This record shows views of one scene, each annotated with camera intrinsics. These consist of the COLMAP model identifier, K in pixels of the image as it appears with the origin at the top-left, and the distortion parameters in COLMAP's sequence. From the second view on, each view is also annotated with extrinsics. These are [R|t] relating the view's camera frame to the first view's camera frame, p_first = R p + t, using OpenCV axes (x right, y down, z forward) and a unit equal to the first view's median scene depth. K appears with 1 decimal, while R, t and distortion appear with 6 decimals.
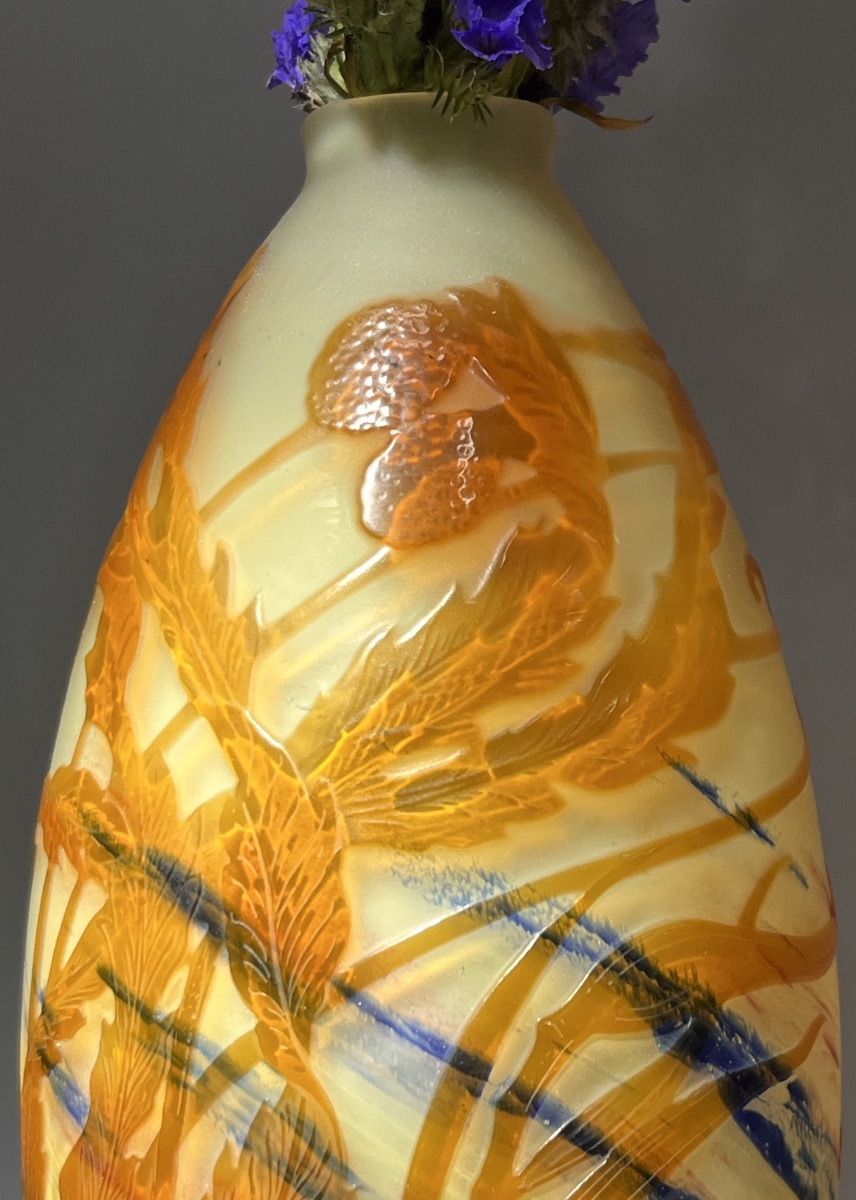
lens RADIAL K [[2353.1, 0, 427.5], [0, 2353.1, 596.9], [0, 0, 1]] dist [0.084252, 0.000000]
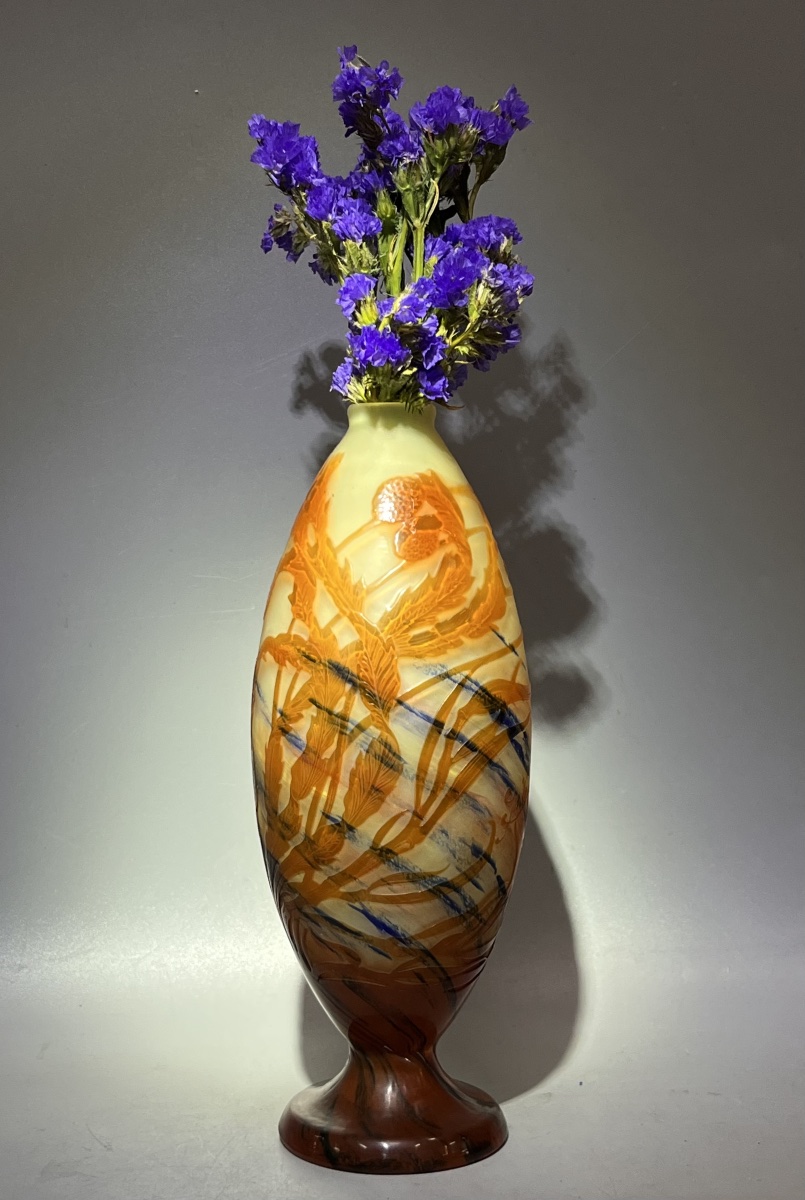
lens RADIAL K [[1482.5, 0, 400.9], [0, 1482.5, 601.8], [0, 0, 1]] dist [0.030730, 0.000000]
pose [[0.977138, -0.007562, 0.212472, -0.438621], [-0.002081, 0.998979, 0.045124, -0.055253], [-0.212596, -0.044535, 0.976125, -0.904420]]
